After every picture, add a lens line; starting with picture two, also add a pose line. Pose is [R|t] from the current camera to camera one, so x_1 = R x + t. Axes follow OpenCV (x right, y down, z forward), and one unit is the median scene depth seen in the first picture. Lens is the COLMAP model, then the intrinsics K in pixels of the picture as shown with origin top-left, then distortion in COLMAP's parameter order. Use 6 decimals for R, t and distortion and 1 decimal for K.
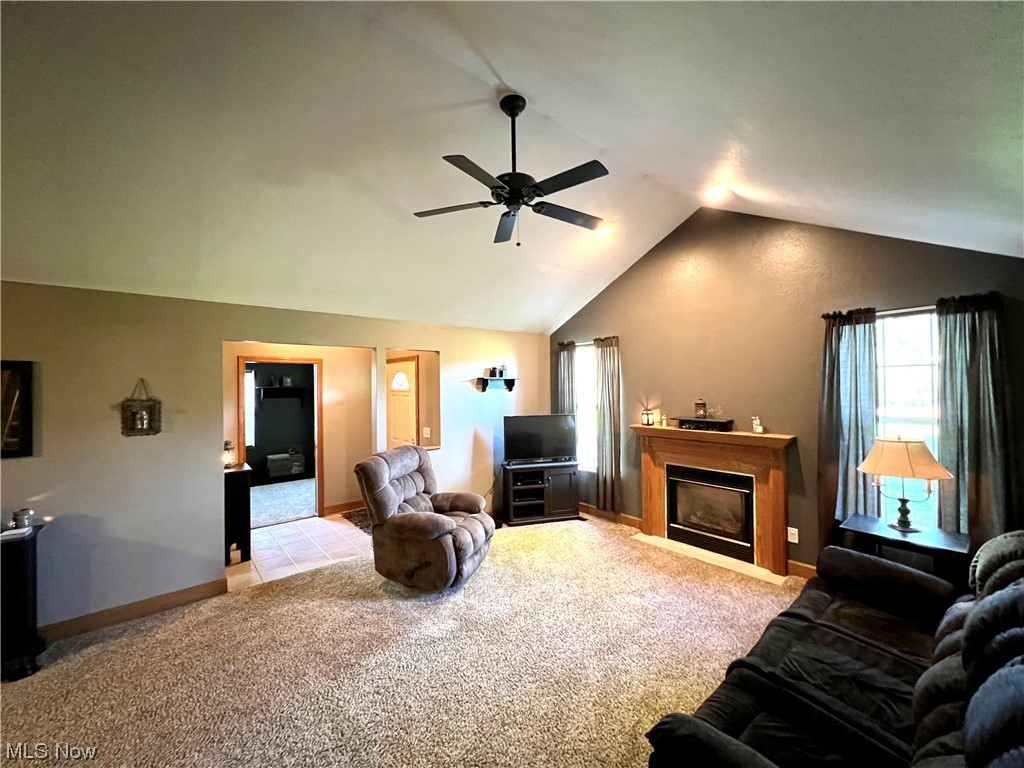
lens RADIAL K [[415.0, 0, 505.4], [0, 415.0, 384.7], [0, 0, 1]] dist [-0.001054, -0.000073]
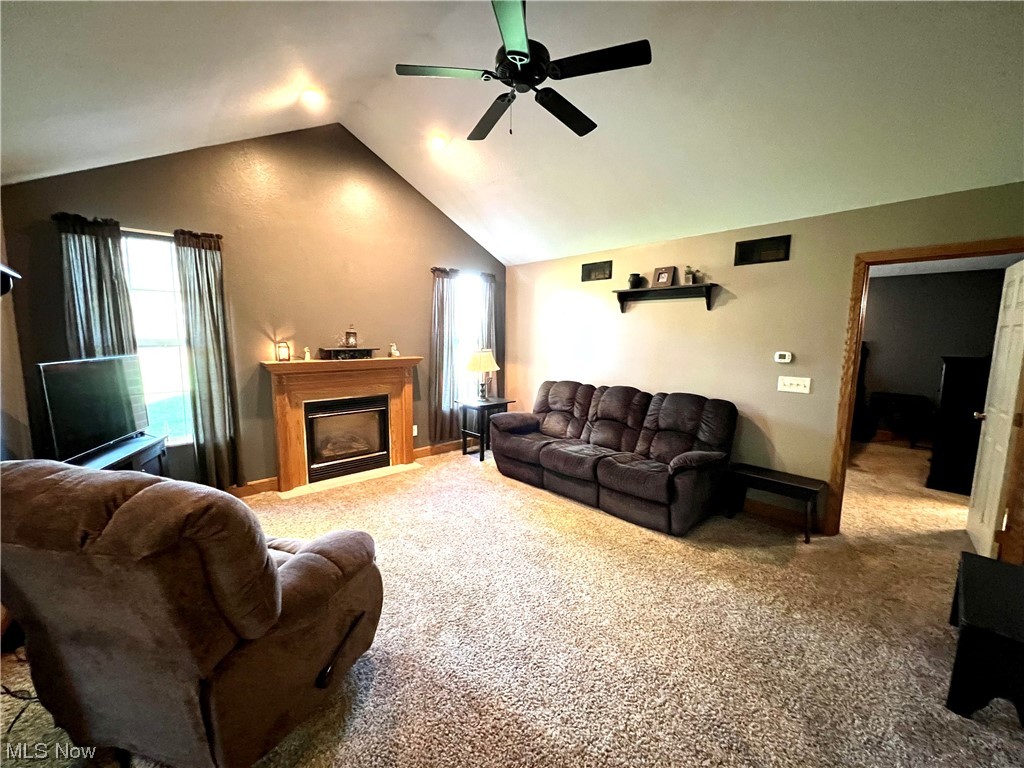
lens RADIAL K [[415.0, 0, 505.4], [0, 415.0, 384.7], [0, 0, 1]] dist [-0.001054, -0.000073]
pose [[-0.056336, -0.109121, 0.992431, -0.543629], [-0.012382, 0.994009, 0.108592, 0.054567], [-0.998335, -0.006171, -0.057349, 0.661022]]
